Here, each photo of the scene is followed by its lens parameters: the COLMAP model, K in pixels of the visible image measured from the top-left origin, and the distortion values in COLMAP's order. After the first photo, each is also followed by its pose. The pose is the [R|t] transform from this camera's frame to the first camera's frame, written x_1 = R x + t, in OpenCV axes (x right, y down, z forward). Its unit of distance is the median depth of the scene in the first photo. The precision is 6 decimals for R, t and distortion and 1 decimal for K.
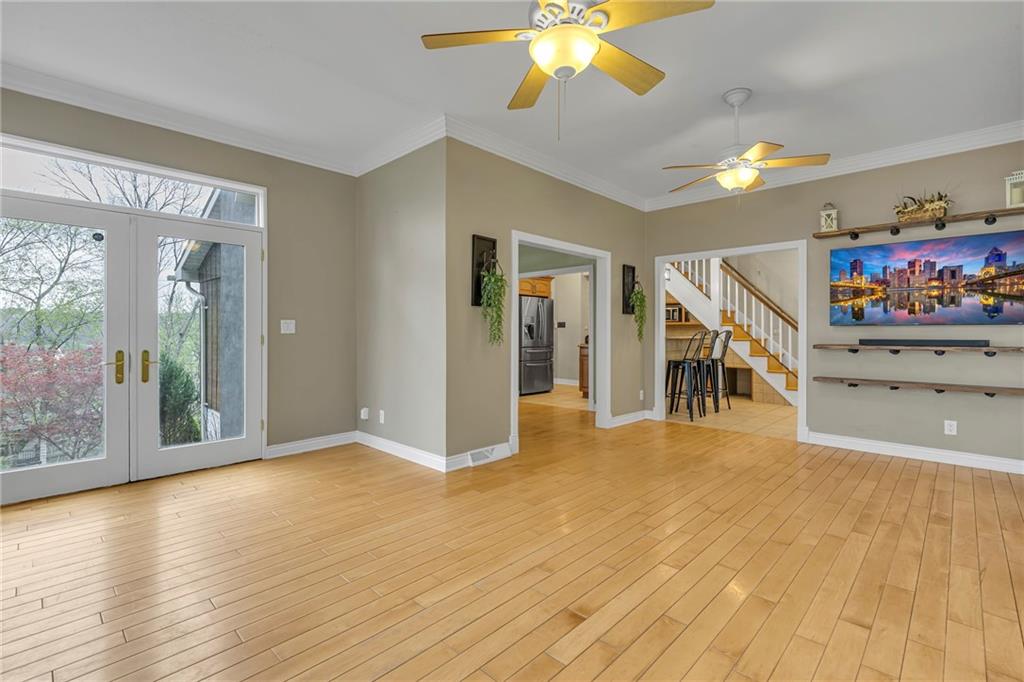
lens RADIAL K [[459.9, 0, 514.4], [0, 459.9, 335.7], [0, 0, 1]] dist [0.006879, -0.000336]
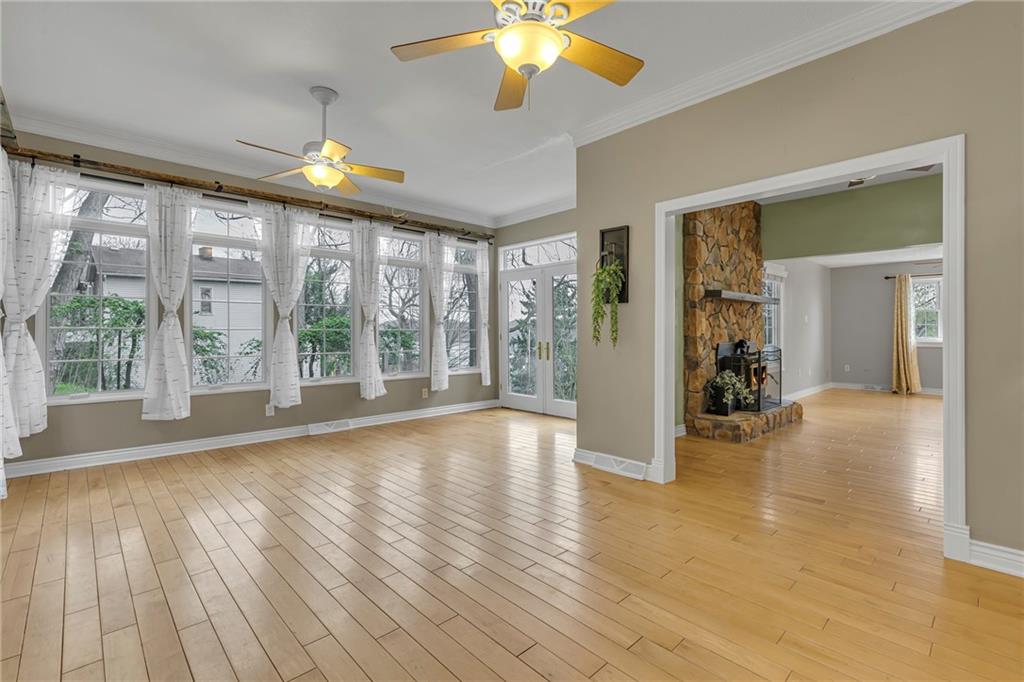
lens RADIAL K [[459.9, 0, 514.4], [0, 459.9, 335.7], [0, 0, 1]] dist [0.006879, -0.000336]
pose [[-0.049015, 0.006795, -0.998775, 0.447965], [-0.006233, 0.999955, 0.007109, -0.001904], [0.998779, 0.006574, -0.048970, 0.435164]]
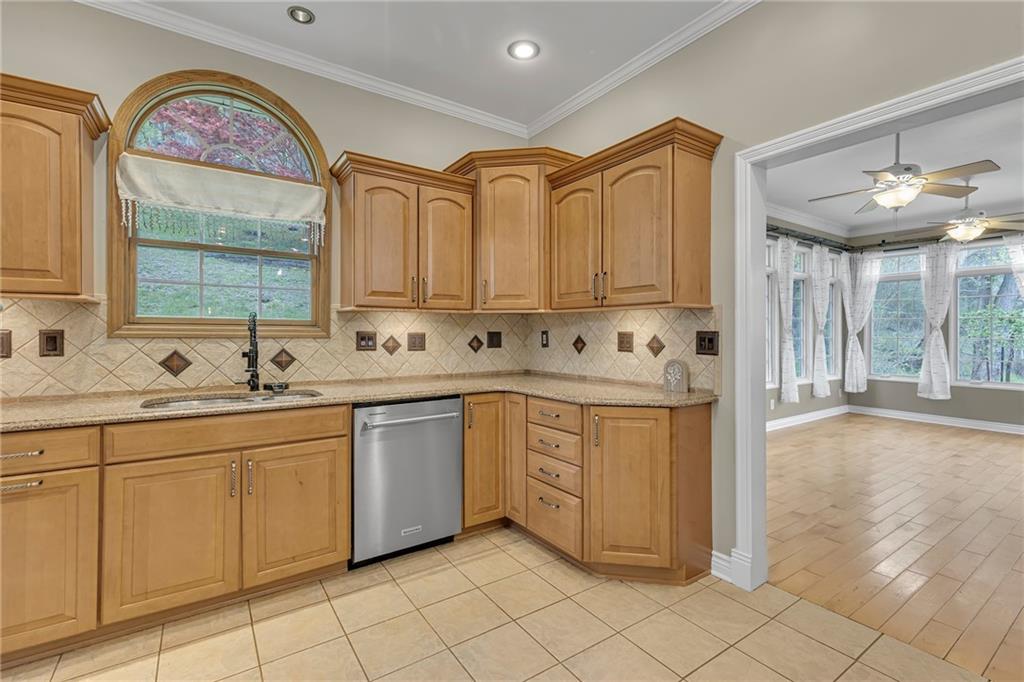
lens RADIAL K [[462.1, 0, 516.4], [0, 462.1, 333.5], [0, 0, 1]] dist [0.006111, -0.000593]
pose [[-0.979318, -0.004877, 0.202268, 0.478191], [-0.002998, 0.999949, 0.009593, -0.017573], [-0.202304, 0.008788, -0.979283, 0.935554]]
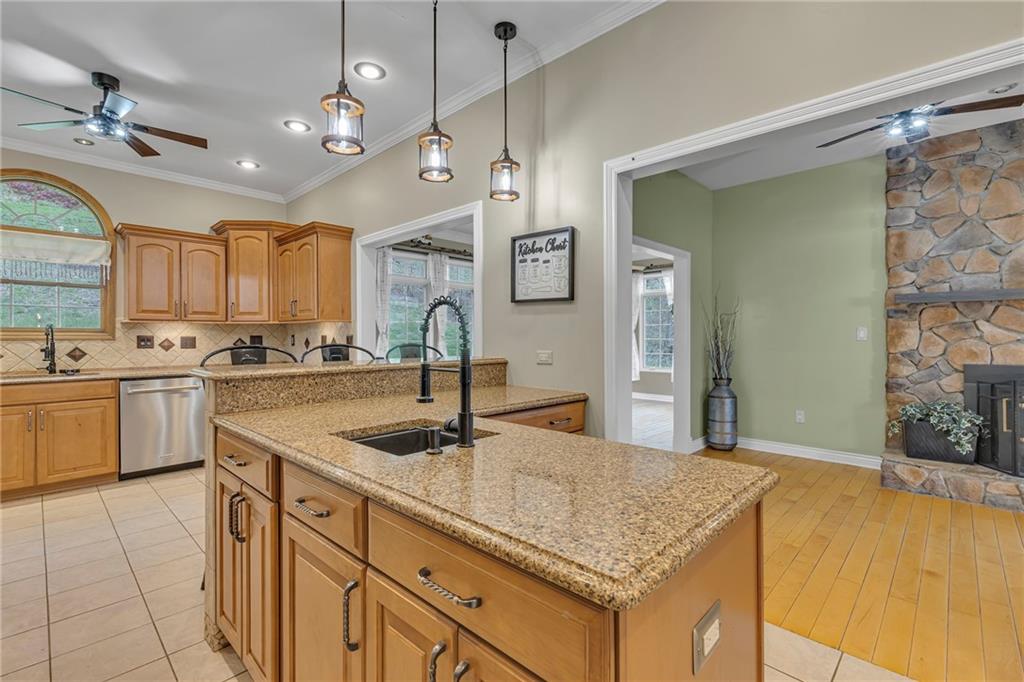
lens RADIAL K [[459.9, 0, 514.4], [0, 459.9, 335.7], [0, 0, 1]] dist [0.006879, -0.000336]
pose [[-0.999999, 0.000061, 0.001221, 0.218681], [0.000067, 0.999987, 0.005043, -0.017961], [-0.001221, 0.005043, -0.999987, 1.159532]]
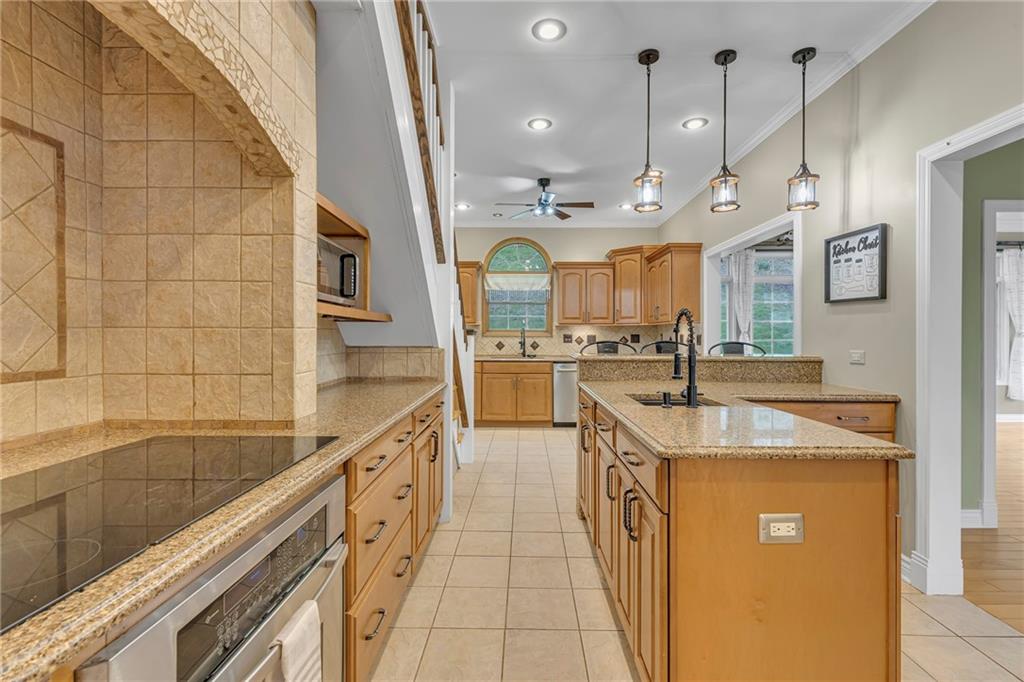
lens RADIAL K [[459.9, 0, 514.4], [0, 459.9, 335.7], [0, 0, 1]] dist [0.006879, -0.000336]
pose [[-0.675639, -0.004323, 0.737220, 0.115596], [0.001085, 0.999976, 0.006858, -0.018551], [-0.737232, 0.005433, -0.675618, 1.236360]]
